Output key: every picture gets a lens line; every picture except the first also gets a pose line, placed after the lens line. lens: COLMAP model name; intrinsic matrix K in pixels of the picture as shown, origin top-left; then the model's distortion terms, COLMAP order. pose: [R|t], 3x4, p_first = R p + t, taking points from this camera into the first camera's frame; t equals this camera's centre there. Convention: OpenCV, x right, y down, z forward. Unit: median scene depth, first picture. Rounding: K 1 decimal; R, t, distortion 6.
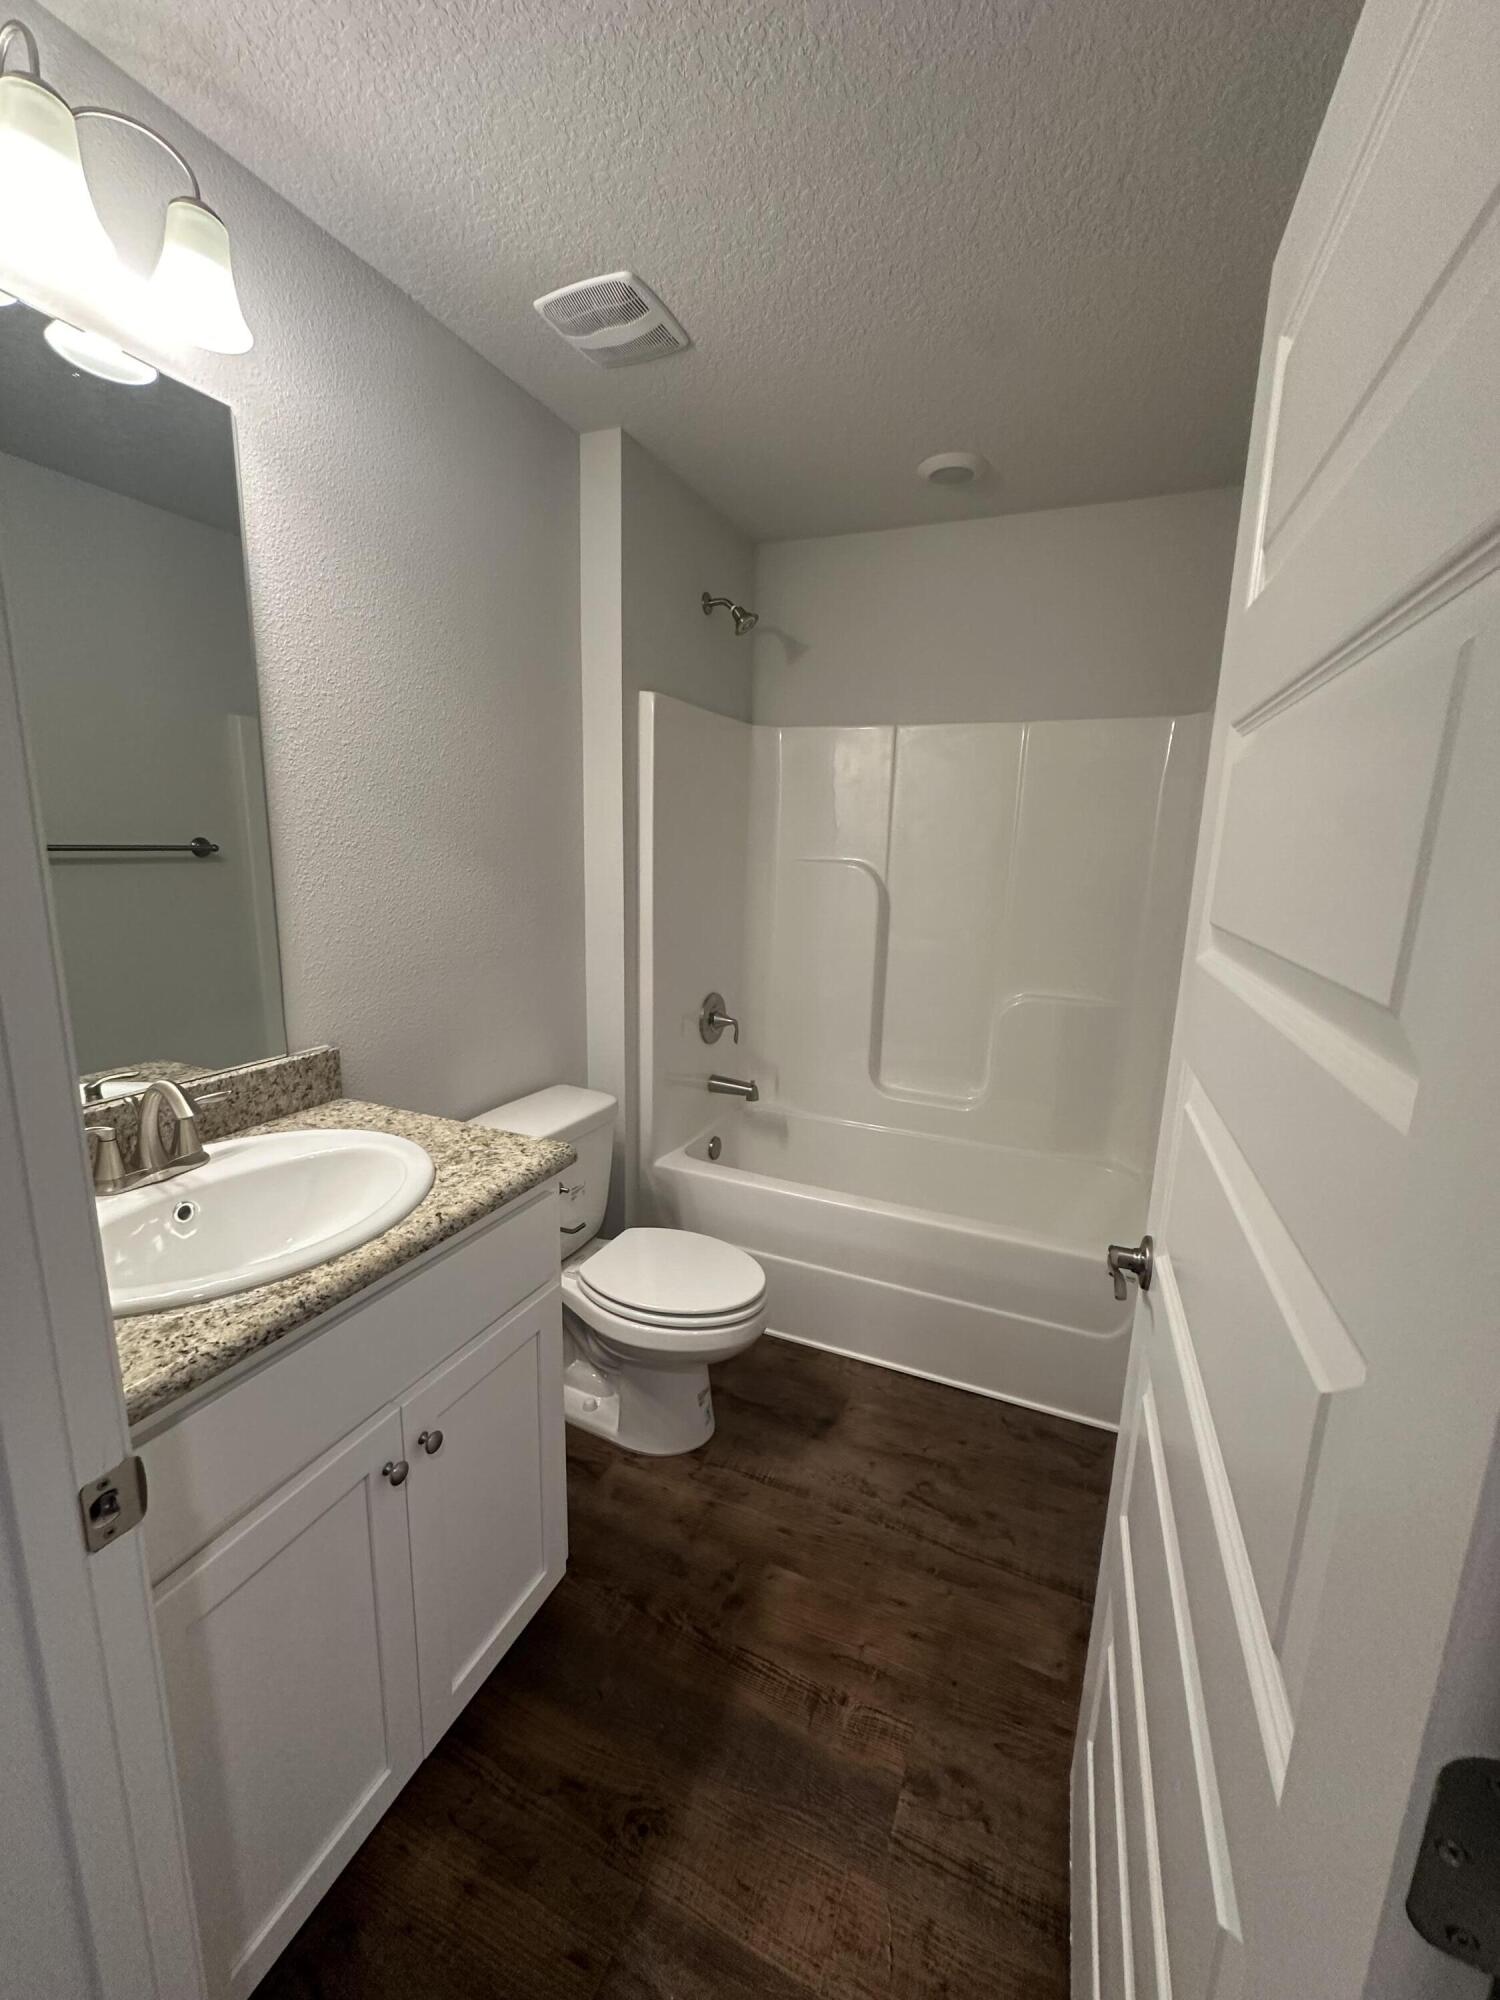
lens RADIAL K [[802.8, 0, 737.3], [0, 802.8, 996.7], [0, 0, 1]] dist [-0.003450, -0.000167]
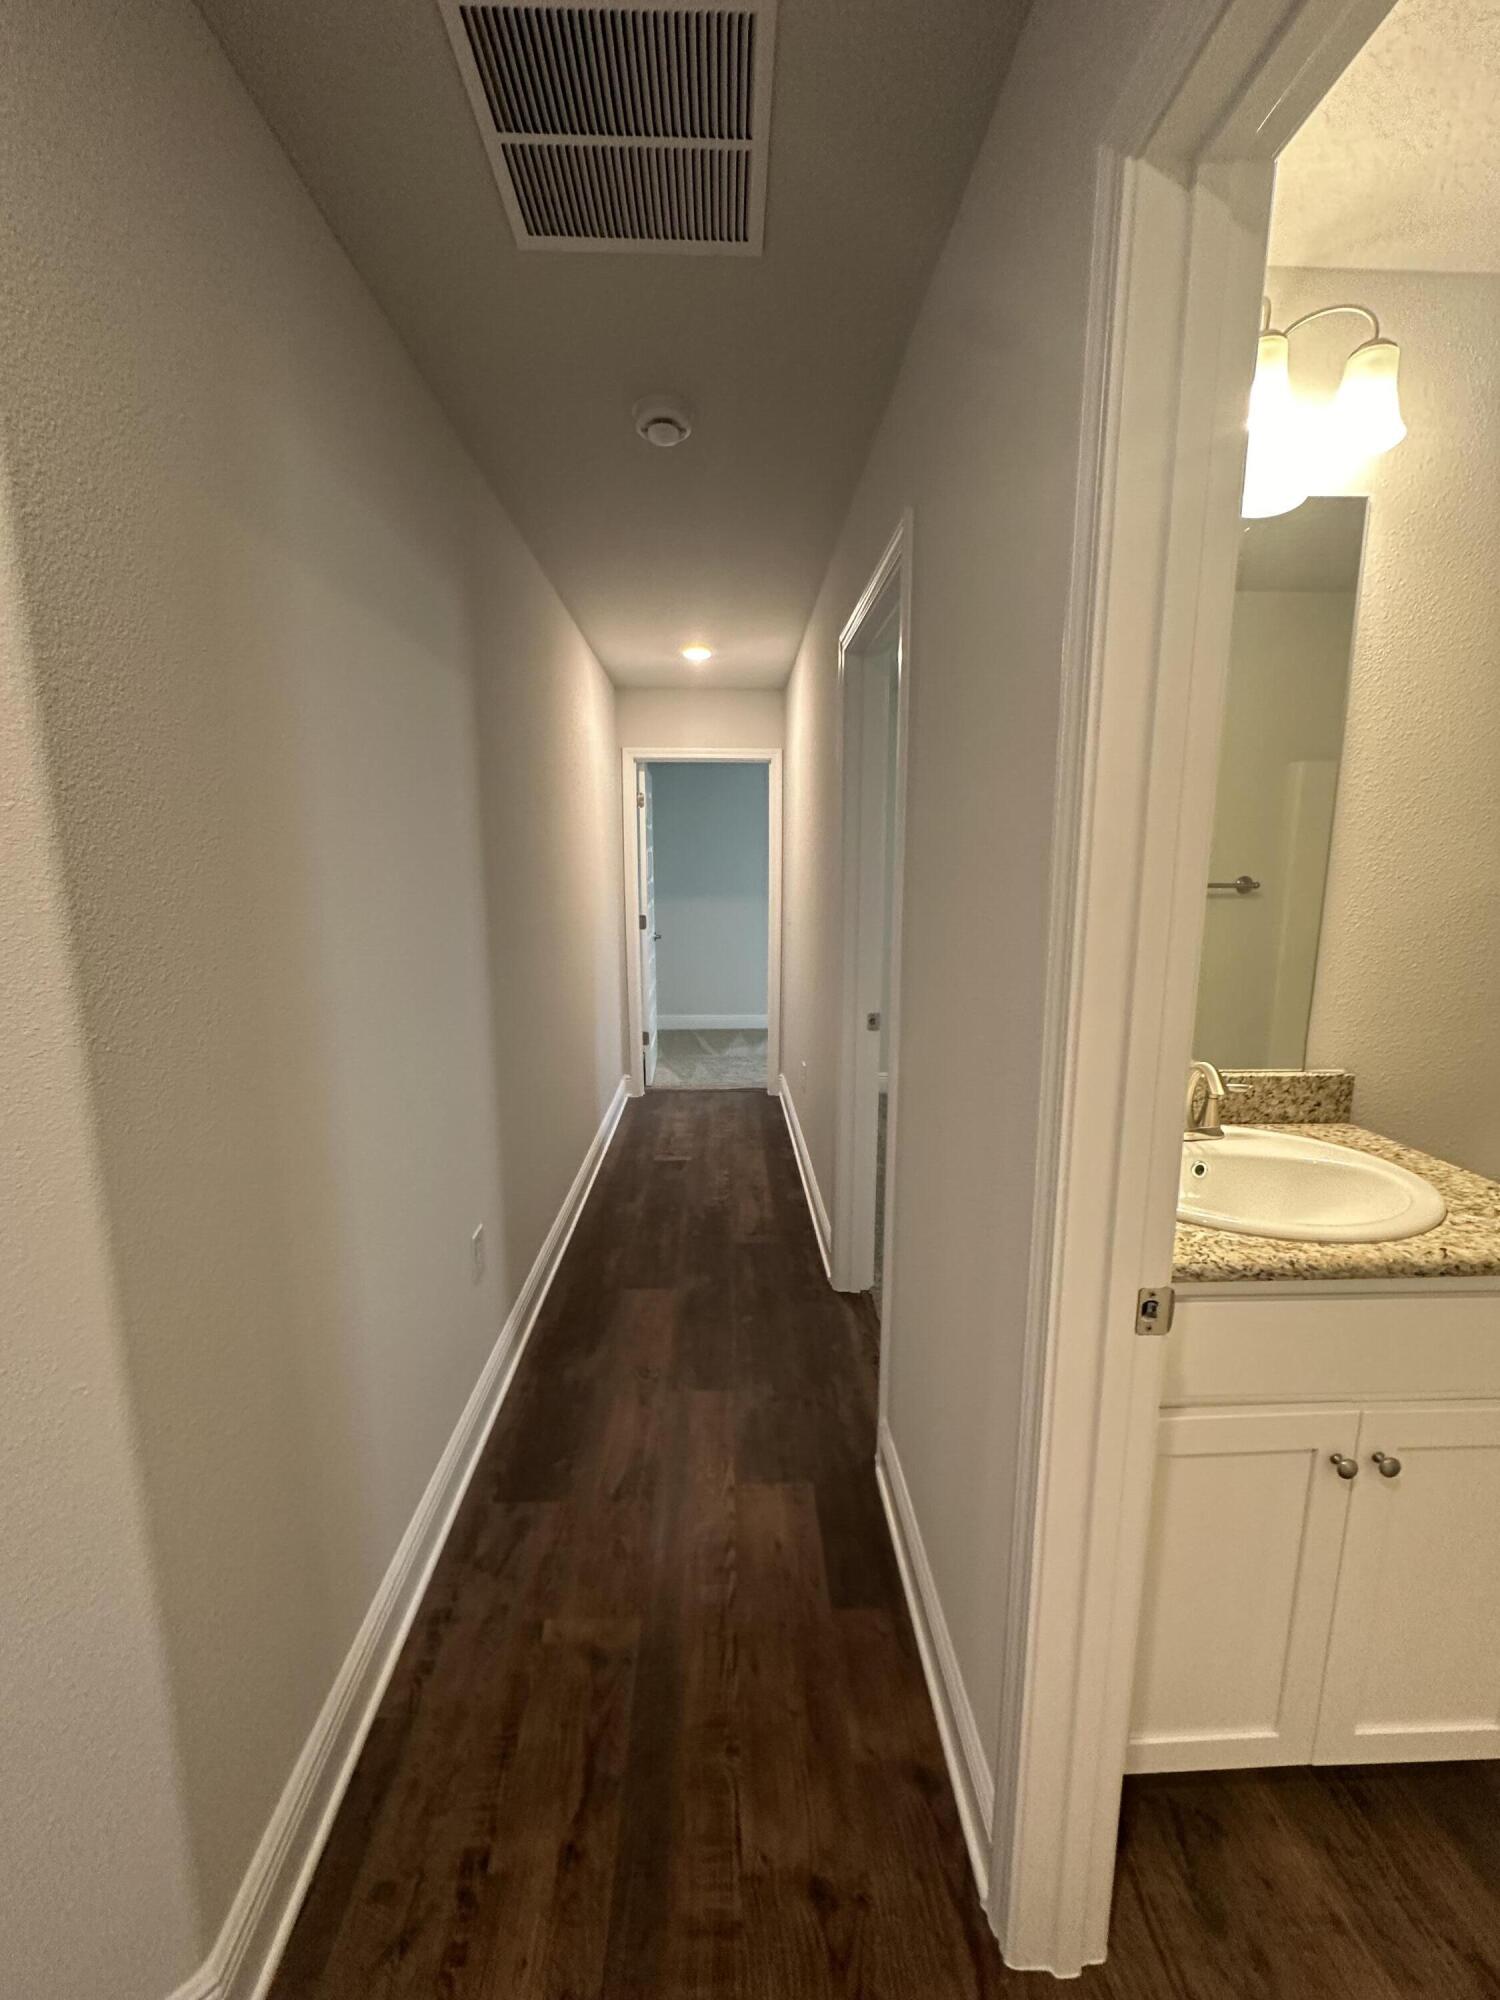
lens RADIAL K [[802.8, 0, 745.9], [0, 802.8, 1009.4], [0, 0, 1]] dist [-0.003450, -0.000167]
pose [[0.445061, 0.126902, -0.886463, 0.076992], [-0.156421, 0.985706, 0.062576, 0.051239], [0.881733, 0.110811, 0.458550, -0.230536]]
